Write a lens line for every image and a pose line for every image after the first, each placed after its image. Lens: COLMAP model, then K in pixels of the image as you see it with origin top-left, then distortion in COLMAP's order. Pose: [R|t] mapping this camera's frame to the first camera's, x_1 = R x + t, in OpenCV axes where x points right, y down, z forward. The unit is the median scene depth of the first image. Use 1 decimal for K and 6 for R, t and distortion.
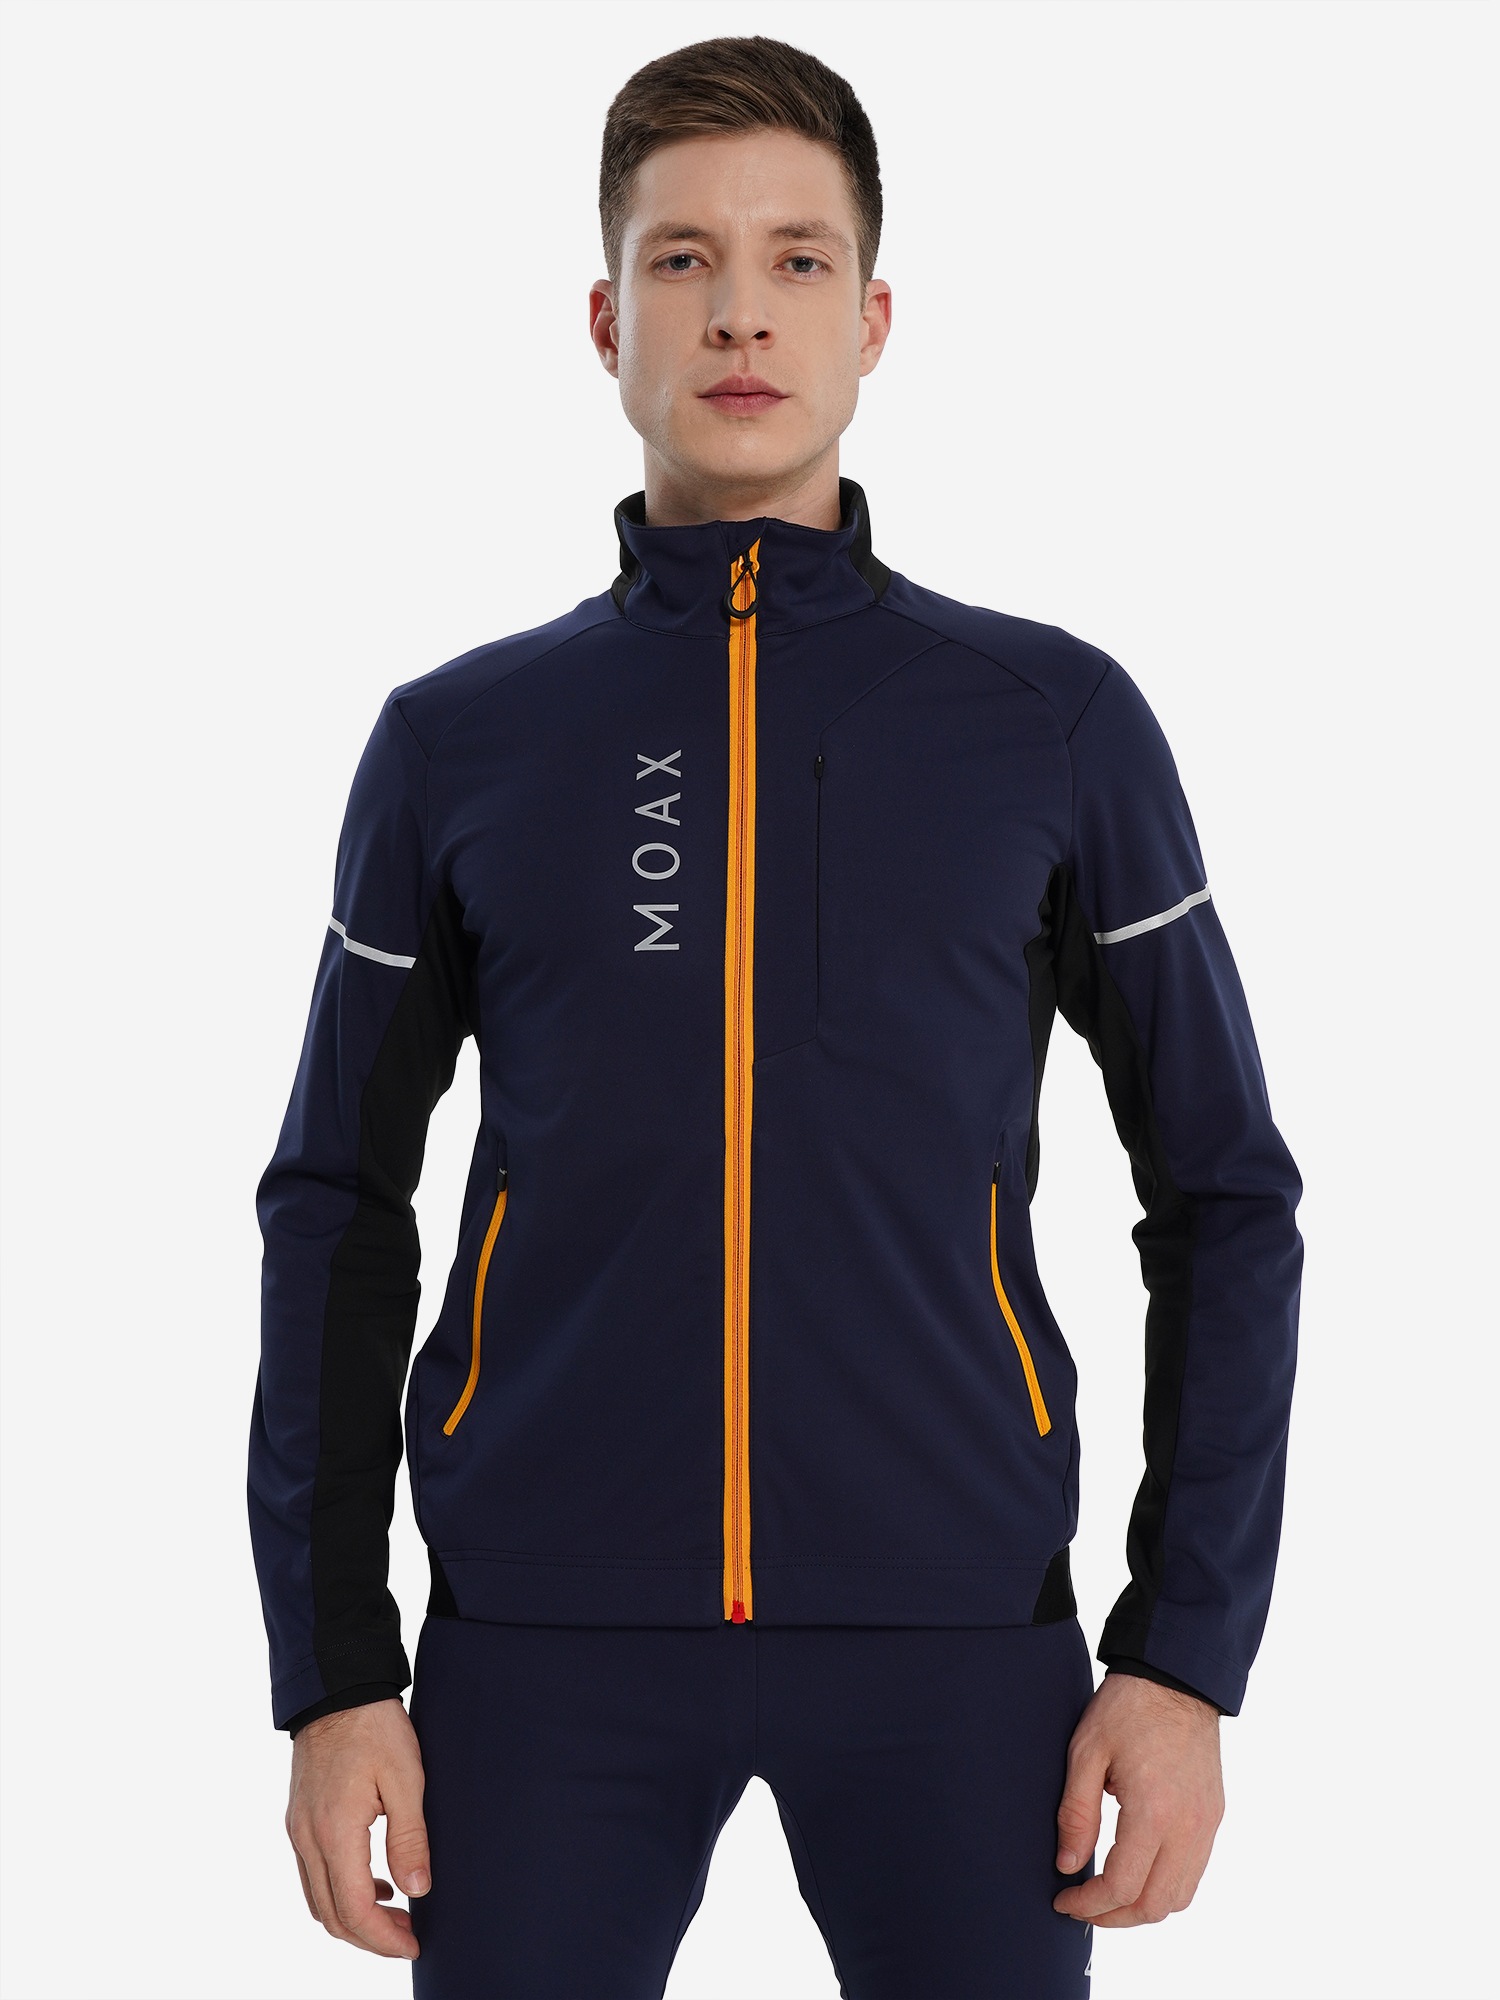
lens RADIAL K [[2131.6, 0, 753.6], [0, 2131.6, 995.8], [0, 0, 1]] dist [0.018641, 0.000000]
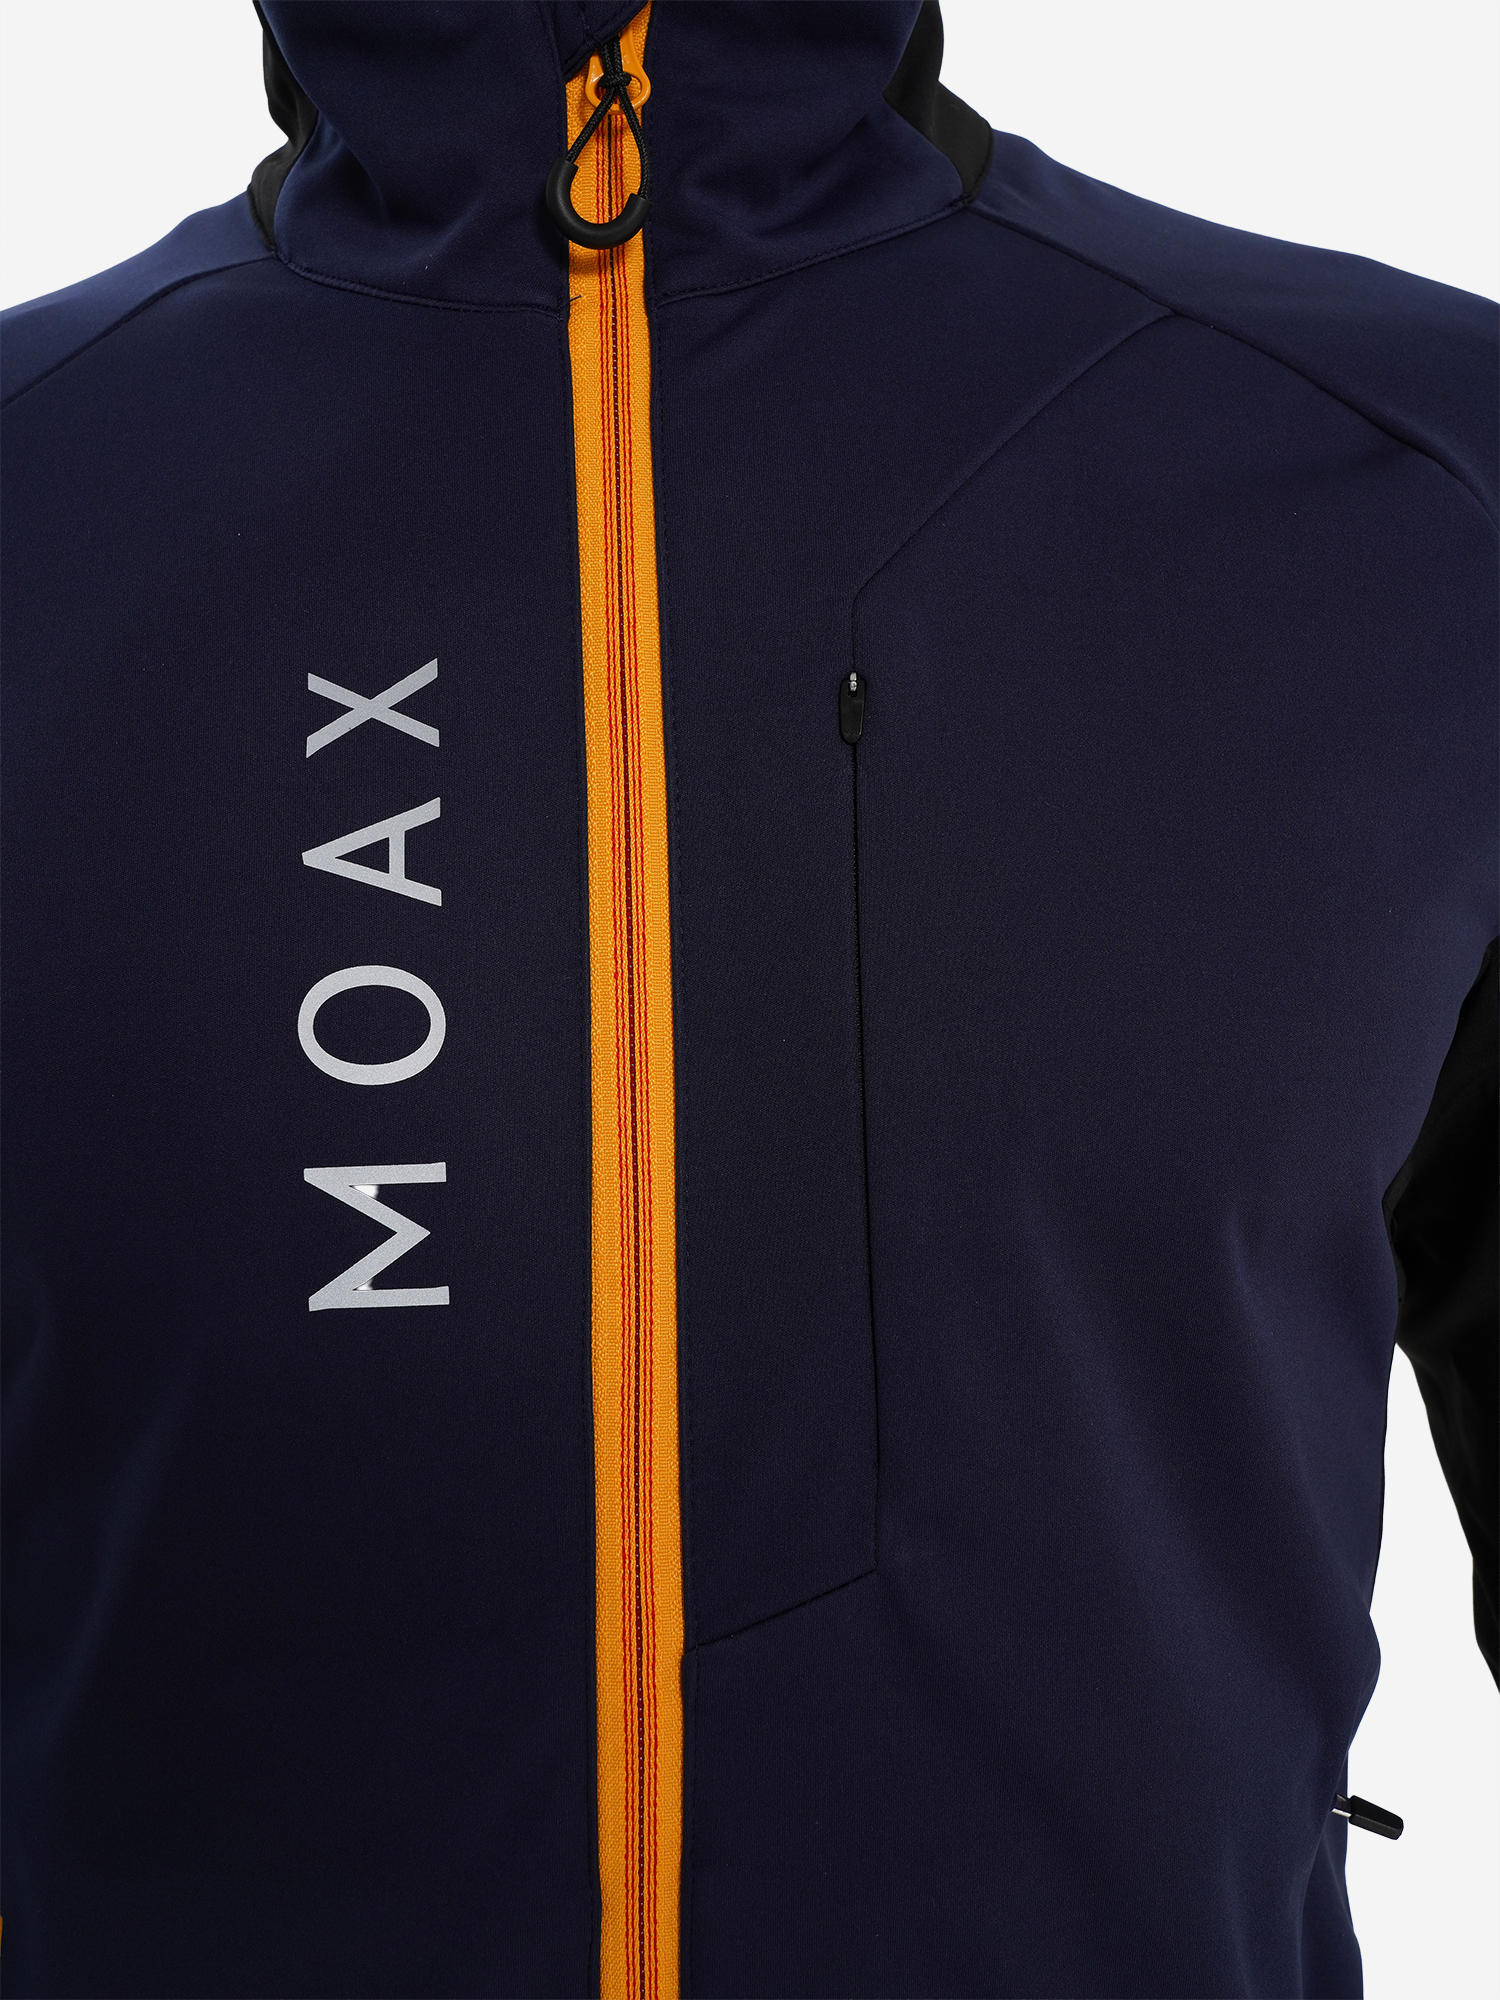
lens RADIAL K [[2015.5, 0, 635.7], [0, 2015.5, 938.6], [0, 0, 1]] dist [0.053960, 0.000000]
pose [[0.997553, -0.020702, 0.066784, -0.025185], [0.010372, 0.988407, 0.151474, -0.119852], [-0.069145, -0.150411, 0.986203, 0.680230]]
